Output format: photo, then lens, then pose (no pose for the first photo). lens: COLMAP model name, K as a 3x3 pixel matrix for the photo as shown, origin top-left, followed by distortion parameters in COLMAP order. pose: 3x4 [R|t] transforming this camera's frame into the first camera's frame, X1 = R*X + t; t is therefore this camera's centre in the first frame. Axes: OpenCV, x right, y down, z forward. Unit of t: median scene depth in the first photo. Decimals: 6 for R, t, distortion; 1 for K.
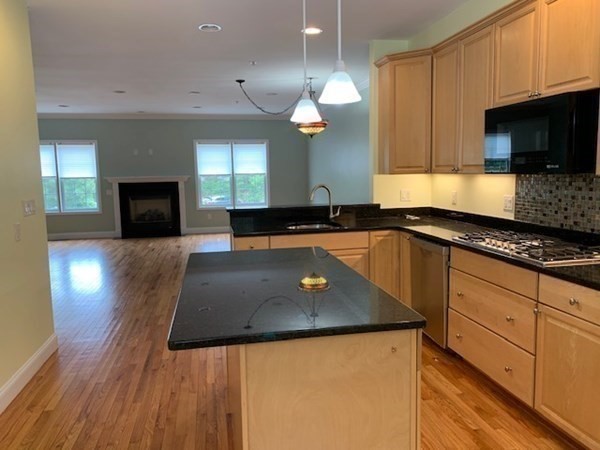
lens RADIAL K [[458.4, 0, 300.2], [0, 458.4, 221.9], [0, 0, 1]] dist [0.027021, -0.028321]
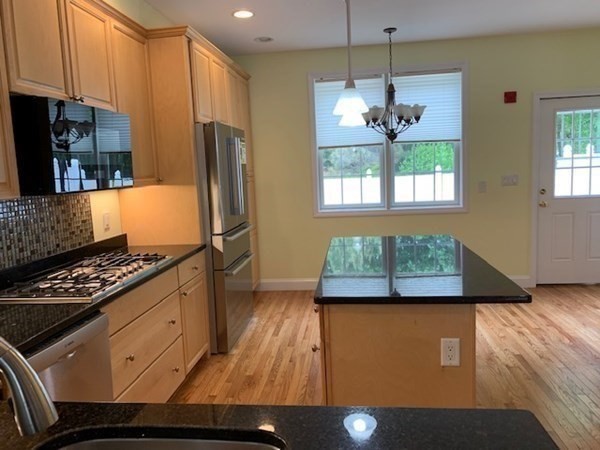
lens RADIAL K [[458.4, 0, 300.1], [0, 458.4, 225.4], [0, 0, 1]] dist [0.027021, -0.028321]
pose [[-0.951427, 0.024372, 0.306907, -0.091579], [0.097031, 0.969796, 0.223787, -0.123195], [-0.292183, 0.242697, -0.925055, 1.065738]]
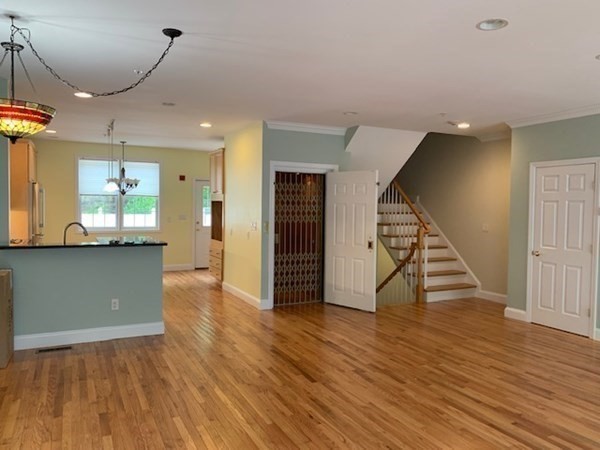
lens RADIAL K [[458.4, 0, 303.2], [0, 458.4, 222.8], [0, 0, 1]] dist [0.027021, -0.028321]
pose [[-0.961060, 0.014459, -0.275961, -0.182715], [-0.028028, 0.988380, 0.149400, -0.264876], [0.274914, 0.151317, -0.949487, 2.219750]]
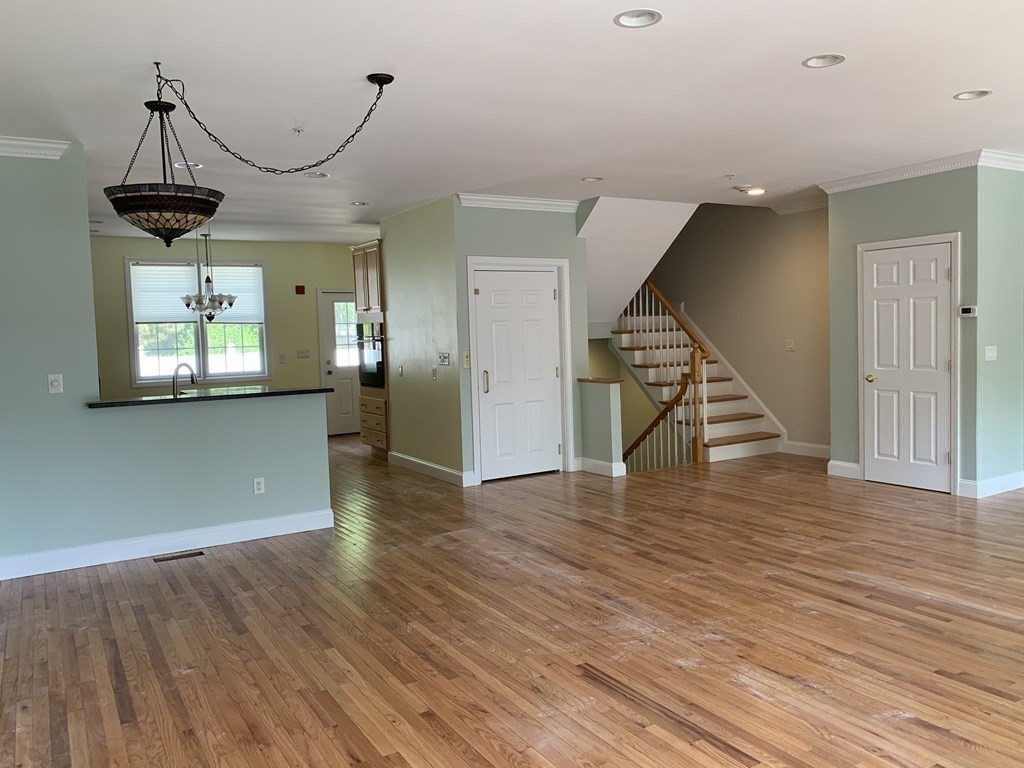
lens RADIAL K [[782.3, 0, 519.9], [0, 782.3, 378.3], [0, 0, 1]] dist [0.027021, -0.028321]
pose [[-0.934790, 0.068694, -0.348495, -0.011033], [0.007714, 0.984816, 0.173430, -0.270318], [0.355117, 0.159432, -0.921126, 2.333664]]
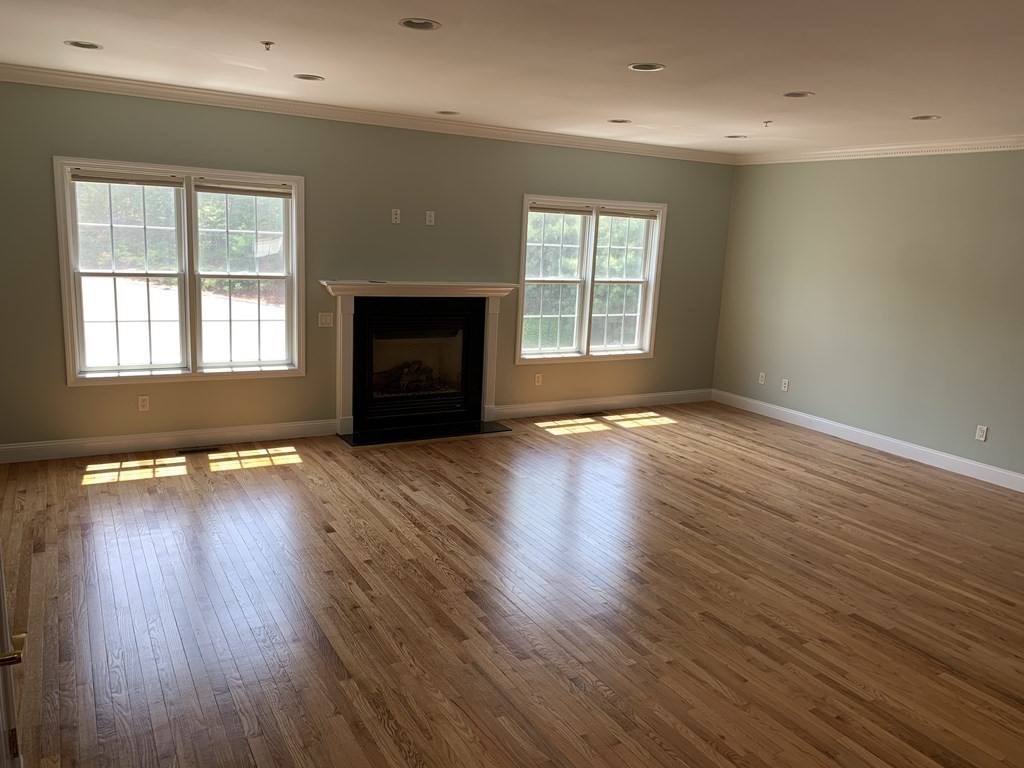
lens RADIAL K [[782.3, 0, 526.2], [0, 782.3, 389.8], [0, 0, 1]] dist [0.027021, -0.028321]
pose [[0.940704, -0.003696, 0.339208, -1.083635], [-0.027954, 0.995695, 0.088370, -0.154759], [-0.338075, -0.092612, 0.936551, 0.761799]]
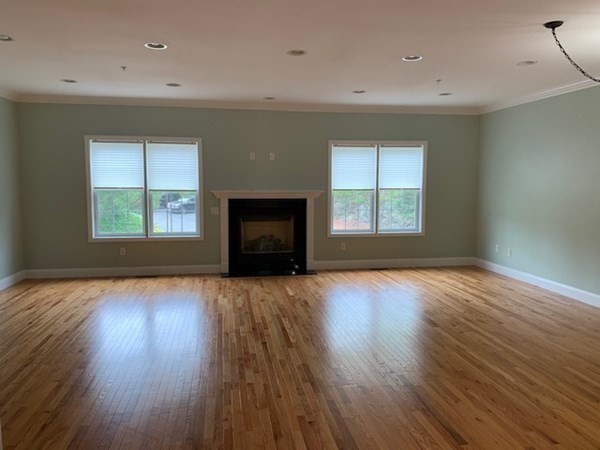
lens RADIAL K [[458.4, 0, 300.7], [0, 458.4, 224.0], [0, 0, 1]] dist [0.027021, -0.028321]
pose [[0.999563, 0.021196, -0.020586, -0.599816], [-0.021584, 0.999590, -0.018826, -0.075166], [0.020178, 0.019262, 0.999611, 0.649627]]
